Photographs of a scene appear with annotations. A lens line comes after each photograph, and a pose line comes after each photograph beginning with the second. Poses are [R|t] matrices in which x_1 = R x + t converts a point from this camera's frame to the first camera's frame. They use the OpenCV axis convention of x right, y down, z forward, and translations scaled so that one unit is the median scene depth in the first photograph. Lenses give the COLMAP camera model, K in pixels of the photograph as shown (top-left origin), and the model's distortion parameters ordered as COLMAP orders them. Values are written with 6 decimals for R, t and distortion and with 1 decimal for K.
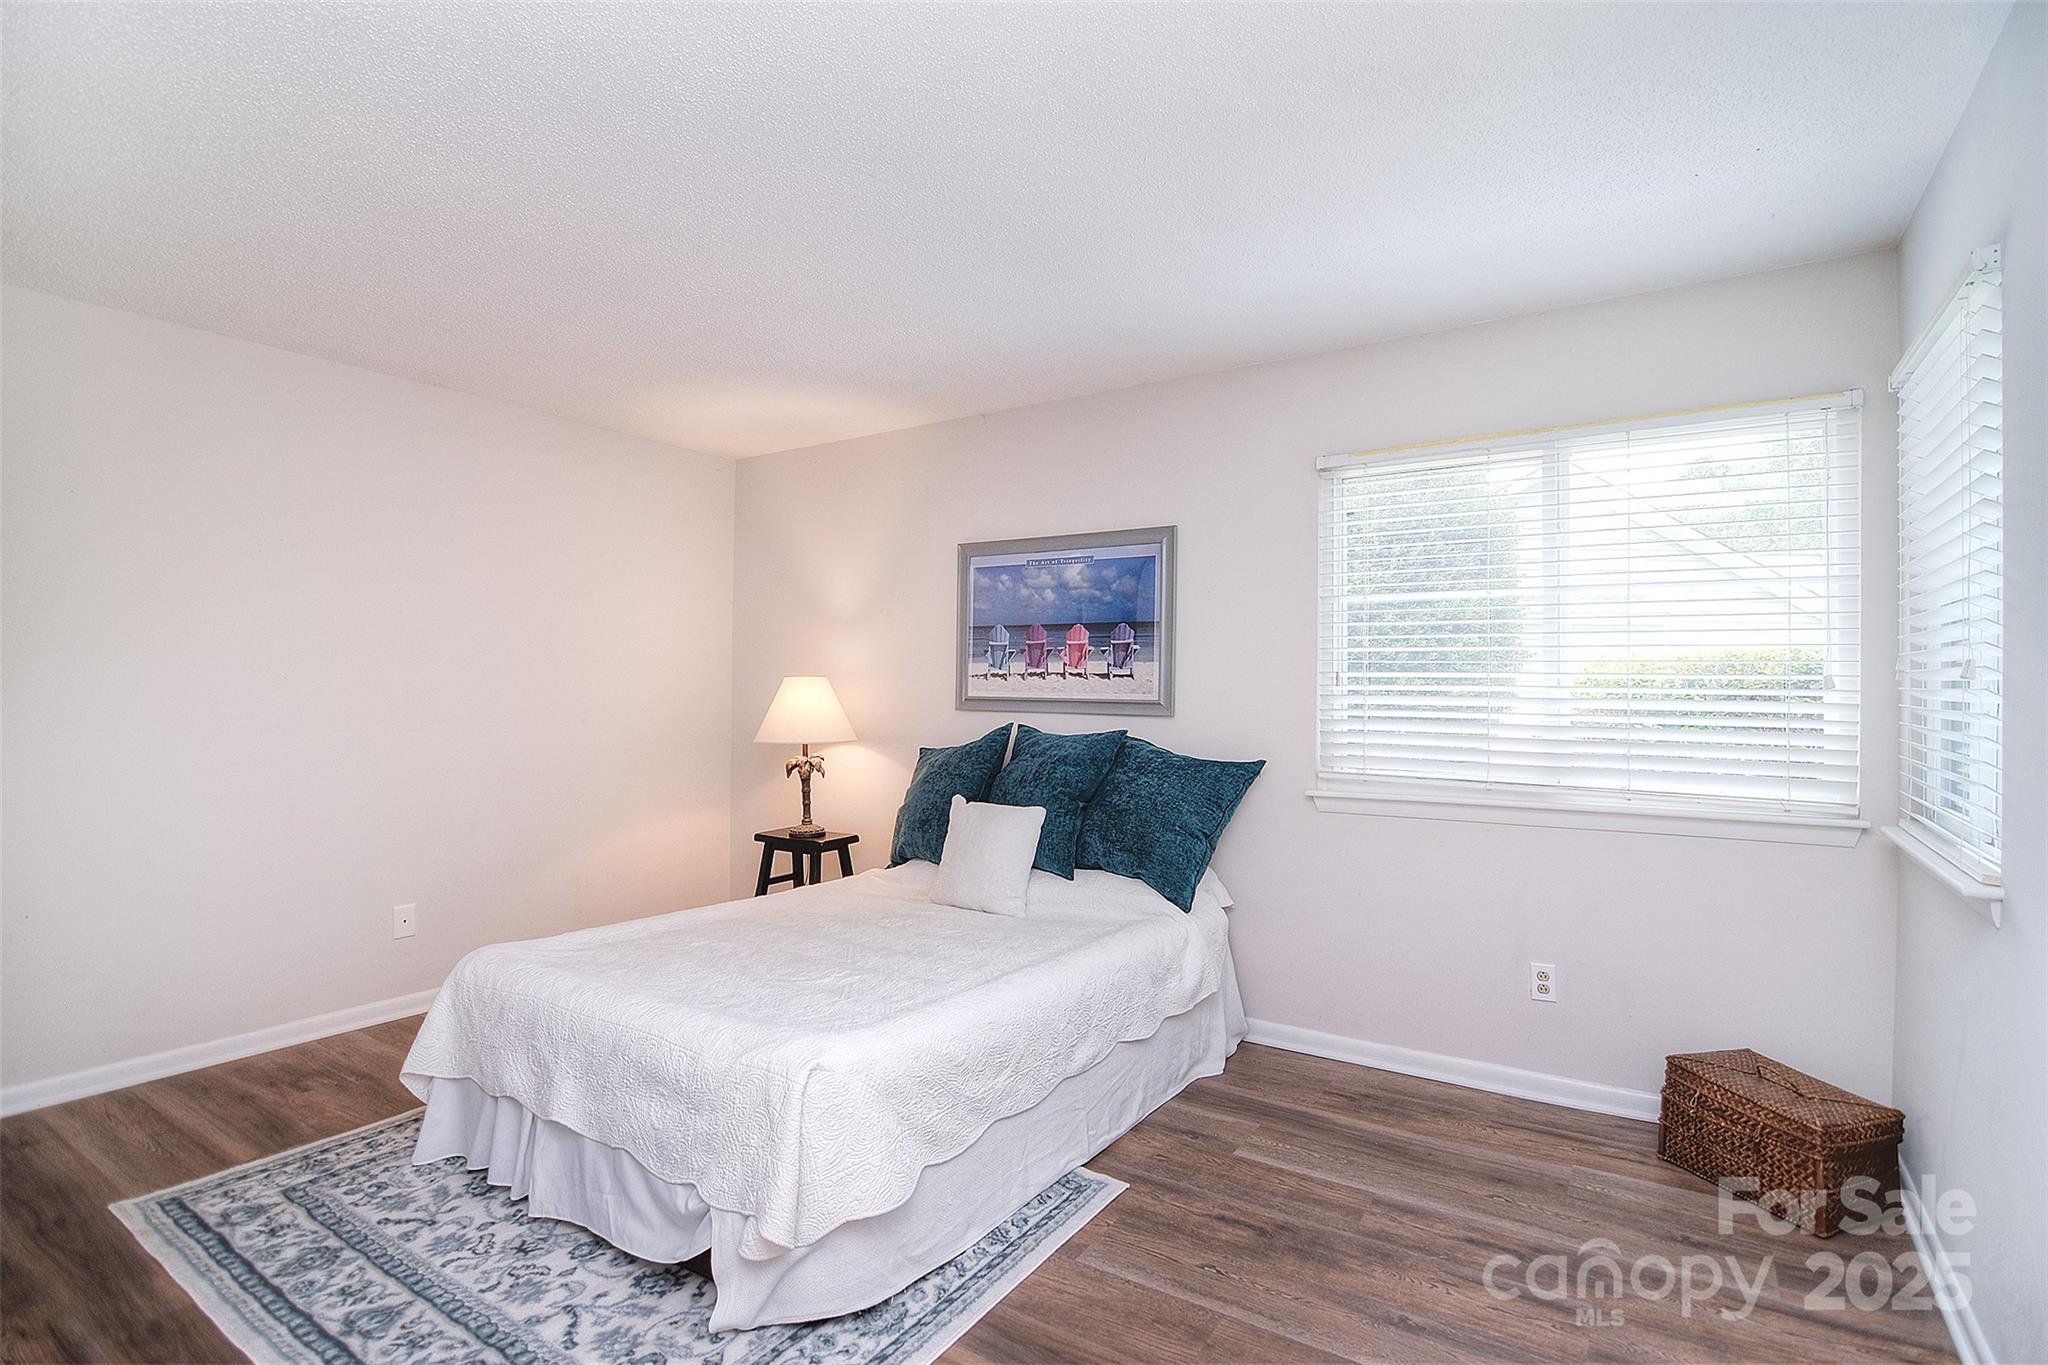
lens RADIAL K [[995.9, 0, 1030.4], [0, 995.9, 678.5], [0, 0, 1]] dist [-0.012166, -0.005126]
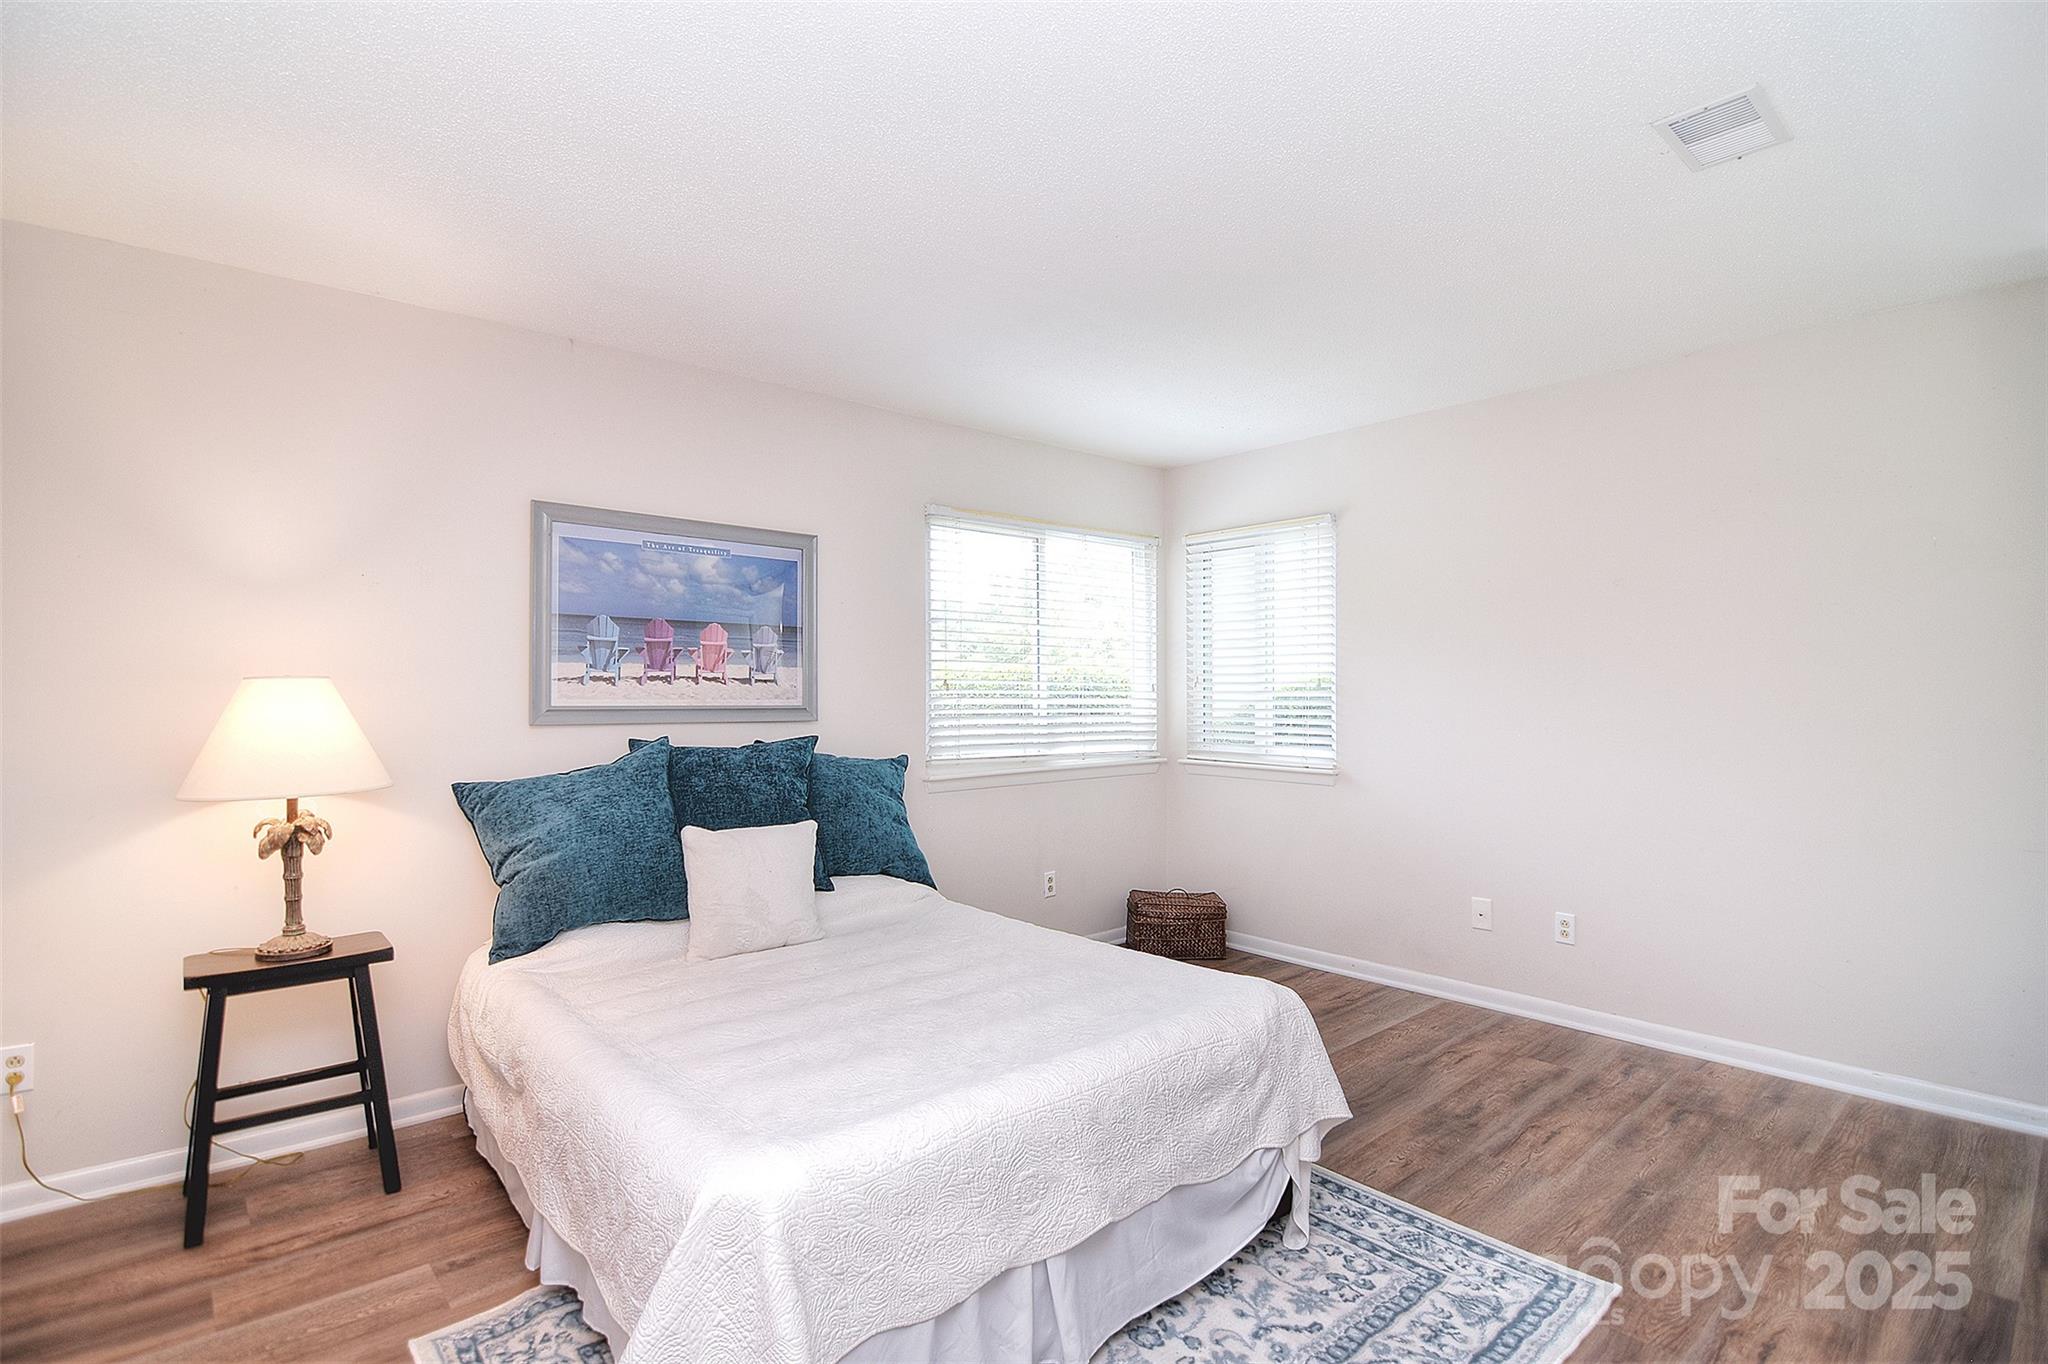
lens RADIAL K [[995.9, 0, 1017.9], [0, 995.9, 695.6], [0, 0, 1]] dist [-0.012166, -0.005126]
pose [[0.250122, -0.005769, 0.968197, -0.739742], [0.000371, 0.999983, 0.005863, 0.005602], [-0.968214, -0.001107, 0.250120, 0.502129]]
